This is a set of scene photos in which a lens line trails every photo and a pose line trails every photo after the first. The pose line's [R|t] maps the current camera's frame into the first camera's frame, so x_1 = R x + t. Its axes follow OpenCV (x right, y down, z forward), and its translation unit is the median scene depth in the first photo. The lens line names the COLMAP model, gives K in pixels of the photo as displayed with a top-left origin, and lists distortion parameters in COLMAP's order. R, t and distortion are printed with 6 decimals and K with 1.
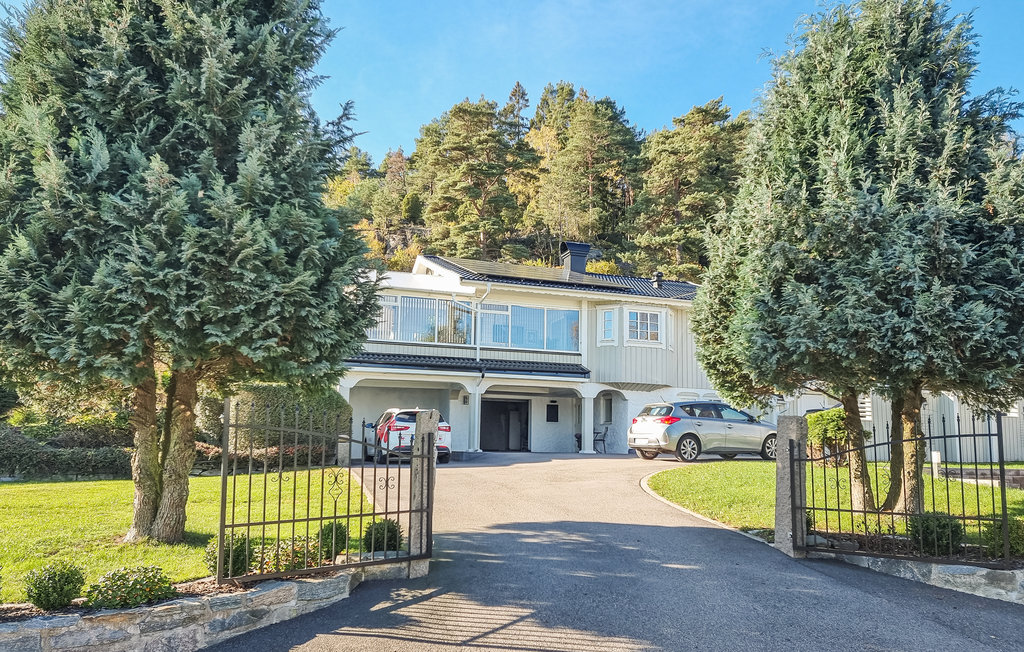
lens RADIAL K [[728.1, 0, 510.4], [0, 728.1, 325.0], [0, 0, 1]] dist [0.094404, -0.087714]
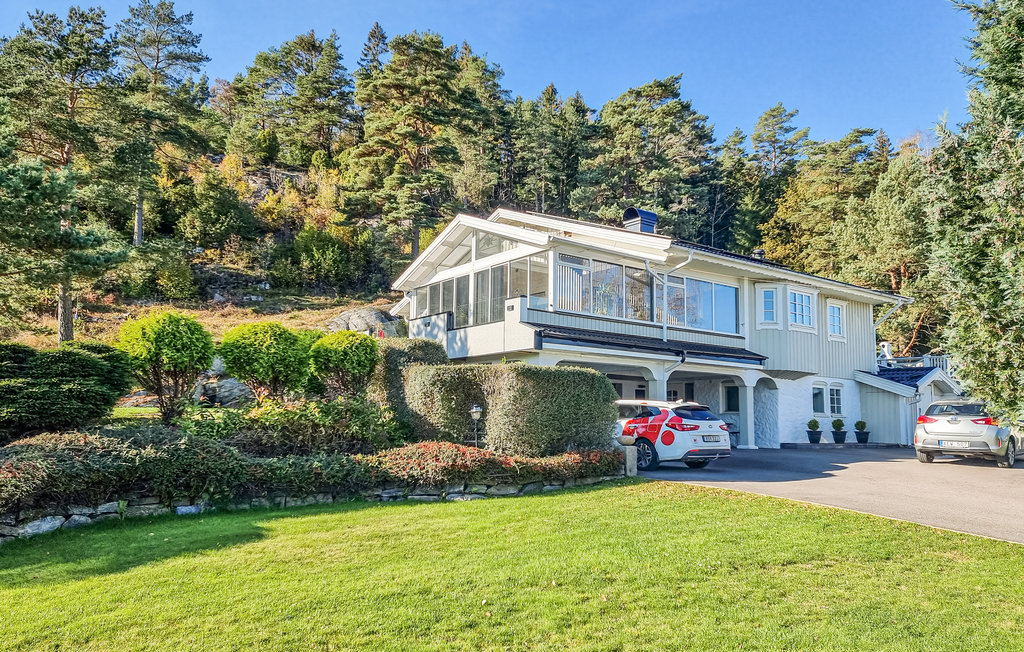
lens RADIAL K [[728.1, 0, 510.4], [0, 728.1, 325.0], [0, 0, 1]] dist [0.094404, -0.087714]
pose [[0.942863, 0.040943, 0.330656, -0.468246], [-0.055234, 0.997897, 0.033934, 0.010508], [-0.328571, -0.050258, 0.943141, 0.247373]]
